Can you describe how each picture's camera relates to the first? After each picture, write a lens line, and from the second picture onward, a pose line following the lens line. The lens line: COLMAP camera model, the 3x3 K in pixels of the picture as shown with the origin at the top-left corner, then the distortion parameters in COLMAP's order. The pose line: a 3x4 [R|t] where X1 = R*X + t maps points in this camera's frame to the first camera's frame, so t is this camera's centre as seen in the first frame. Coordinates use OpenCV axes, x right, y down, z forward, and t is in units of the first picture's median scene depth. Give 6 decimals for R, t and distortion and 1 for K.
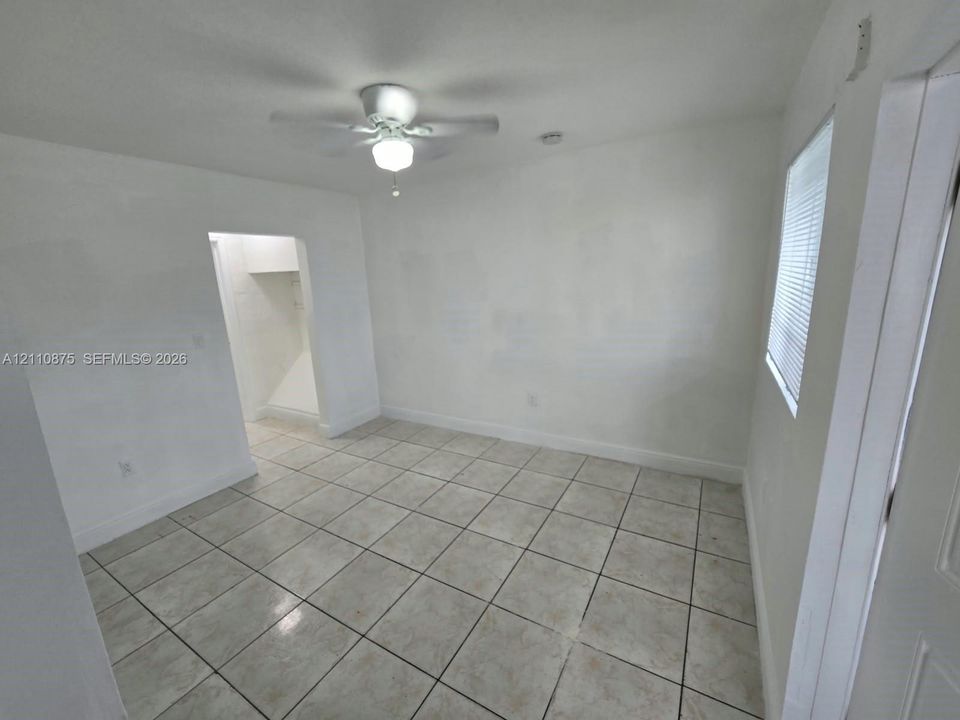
lens RADIAL K [[398.2, 0, 484.2], [0, 398.2, 357.6], [0, 0, 1]] dist [-0.003052, -0.000579]
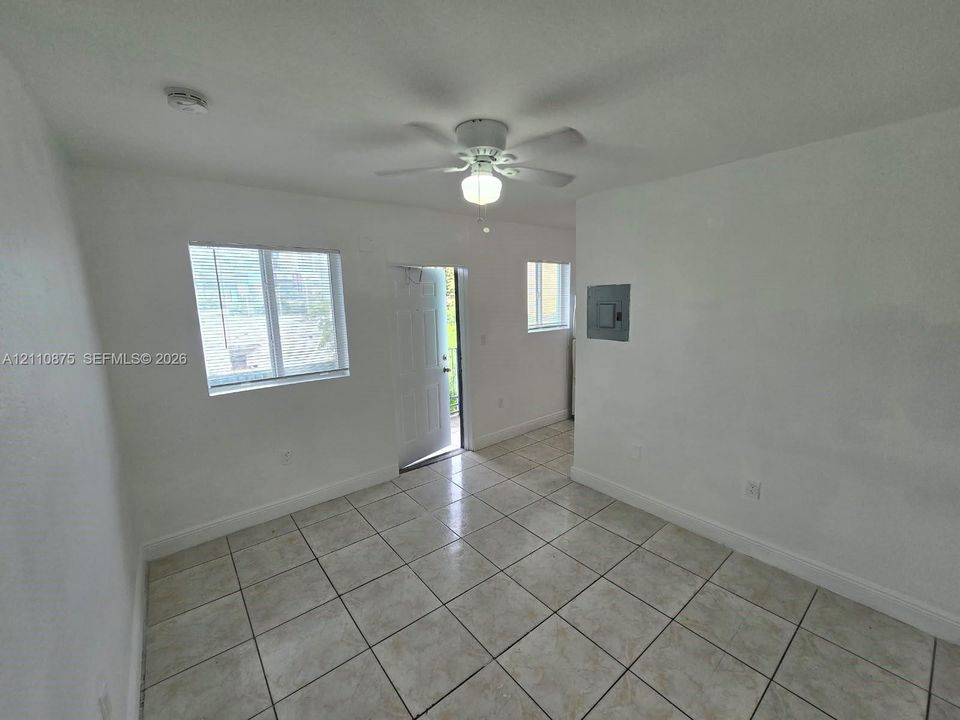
lens RADIAL K [[393.0, 0, 480.4], [0, 393.0, 363.6], [0, 0, 1]] dist [-0.007091, 0.000506]
pose [[-0.930833, 0.000531, 0.365445, -0.439848], [0.139985, 0.924243, 0.355216, -0.350004], [-0.337572, 0.381803, -0.860390, 1.529602]]
